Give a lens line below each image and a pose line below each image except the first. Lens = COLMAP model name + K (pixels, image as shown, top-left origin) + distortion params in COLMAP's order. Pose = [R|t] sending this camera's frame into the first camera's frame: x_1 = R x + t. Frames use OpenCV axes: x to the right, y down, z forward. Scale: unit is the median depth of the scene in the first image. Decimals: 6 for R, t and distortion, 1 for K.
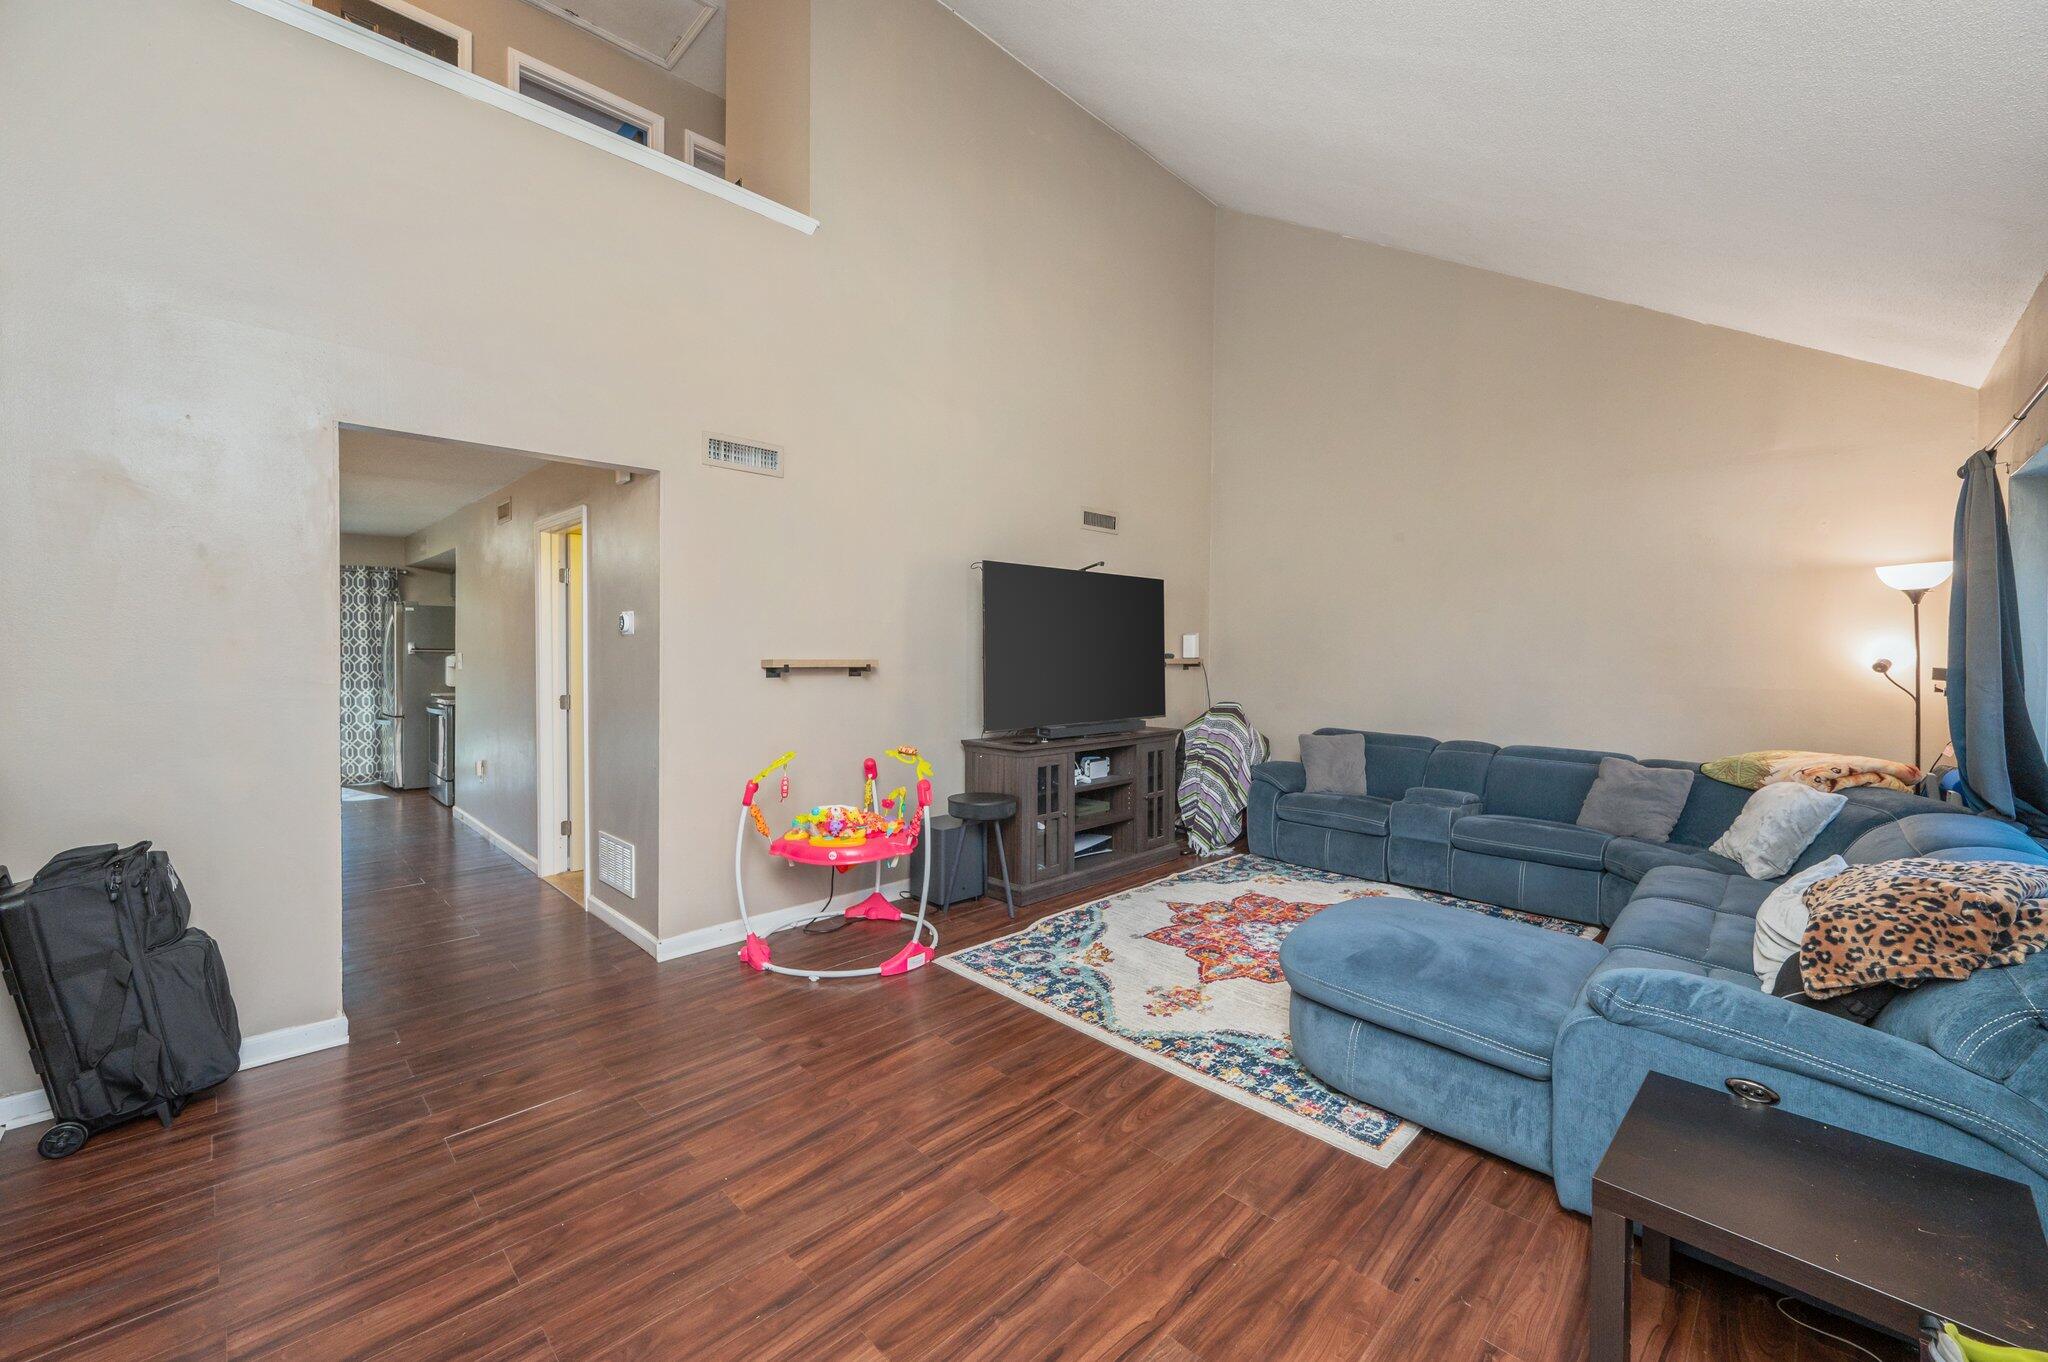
lens RADIAL K [[812.7, 0, 1040.1], [0, 812.7, 662.5], [0, 0, 1]] dist [-0.000207, -0.000095]
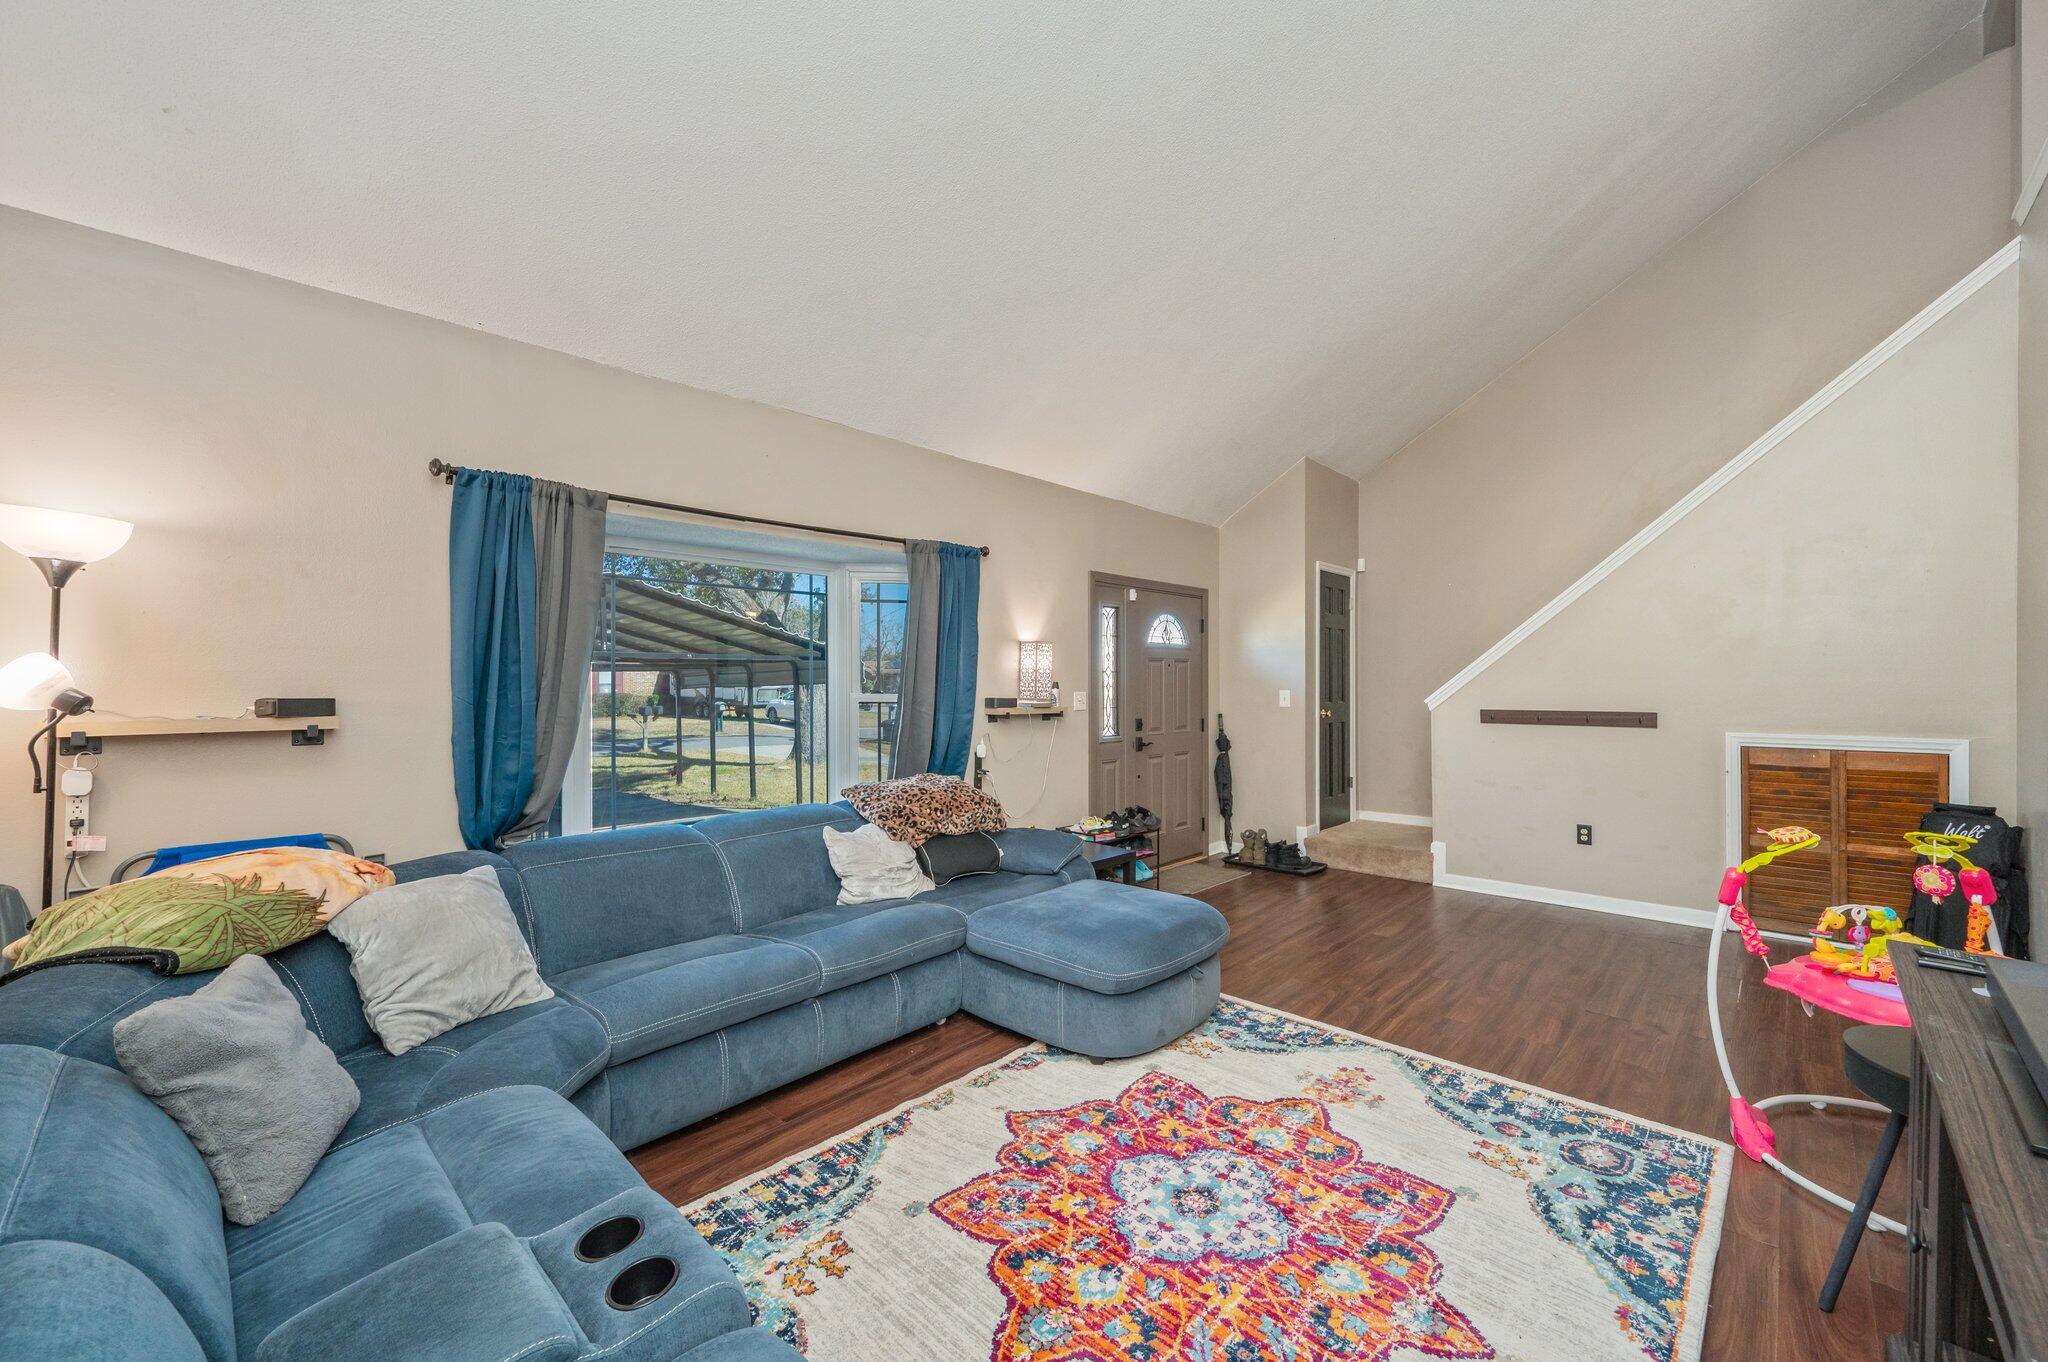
lens RADIAL K [[812.7, 0, 1040.1], [0, 812.7, 662.5], [0, 0, 1]] dist [-0.000207, -0.000095]
pose [[-0.999763, -0.005243, -0.021132, 0.476105], [-0.005192, 0.999983, -0.002459, -0.025973], [0.021144, -0.002349, -0.999774, 1.741919]]
